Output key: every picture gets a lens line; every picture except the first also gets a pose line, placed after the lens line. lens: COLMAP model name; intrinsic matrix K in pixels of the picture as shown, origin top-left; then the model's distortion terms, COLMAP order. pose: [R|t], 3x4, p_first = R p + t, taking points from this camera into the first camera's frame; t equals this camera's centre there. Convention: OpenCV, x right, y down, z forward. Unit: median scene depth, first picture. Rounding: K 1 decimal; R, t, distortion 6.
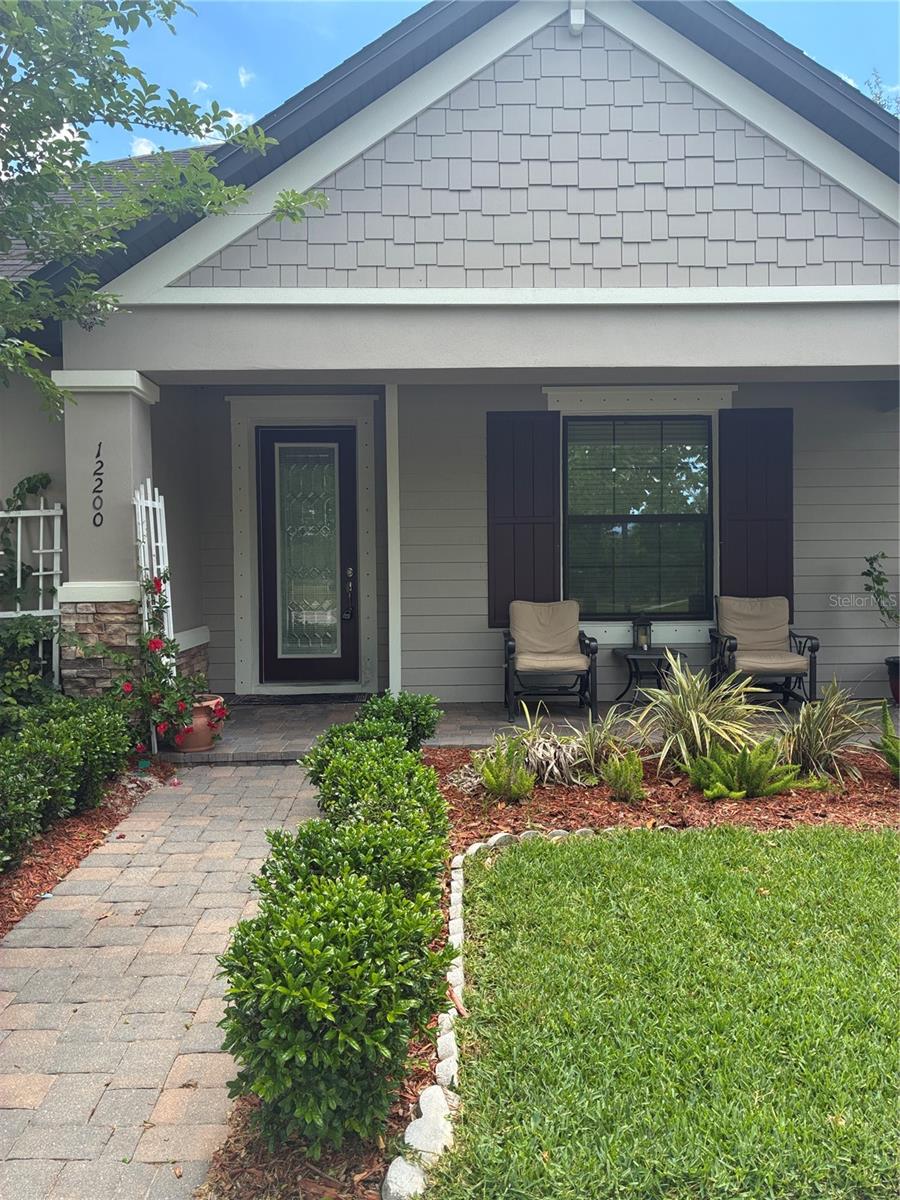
lens RADIAL K [[913.2, 0, 442.3], [0, 913.2, 594.6], [0, 0, 1]] dist [0.051755, -0.064416]
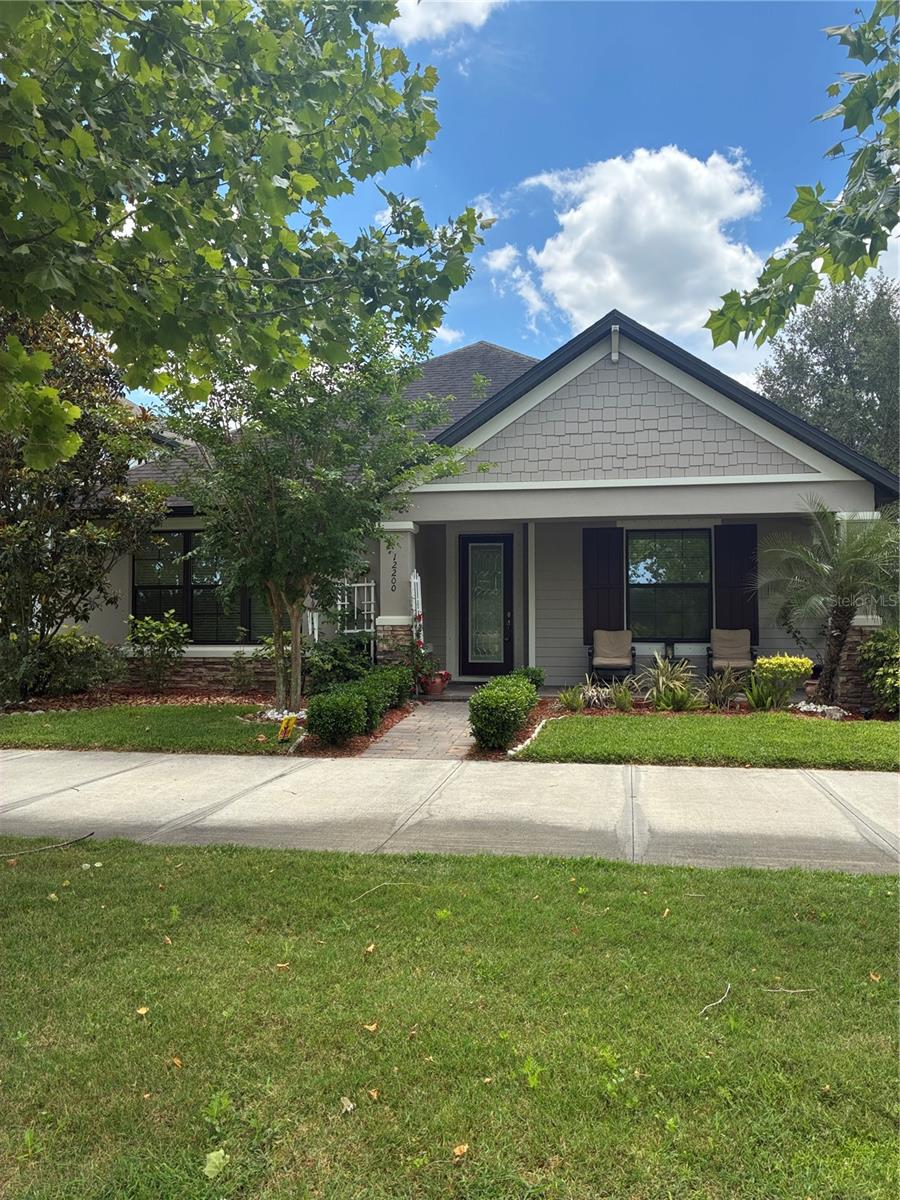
lens RADIAL K [[913.2, 0, 442.3], [0, 913.2, 594.6], [0, 0, 1]] dist [0.051755, -0.064416]
pose [[0.982533, 0.003338, -0.186058, 0.147749], [-0.014019, 0.998326, -0.056119, 0.054977], [0.185559, 0.057748, 0.980935, -1.119780]]
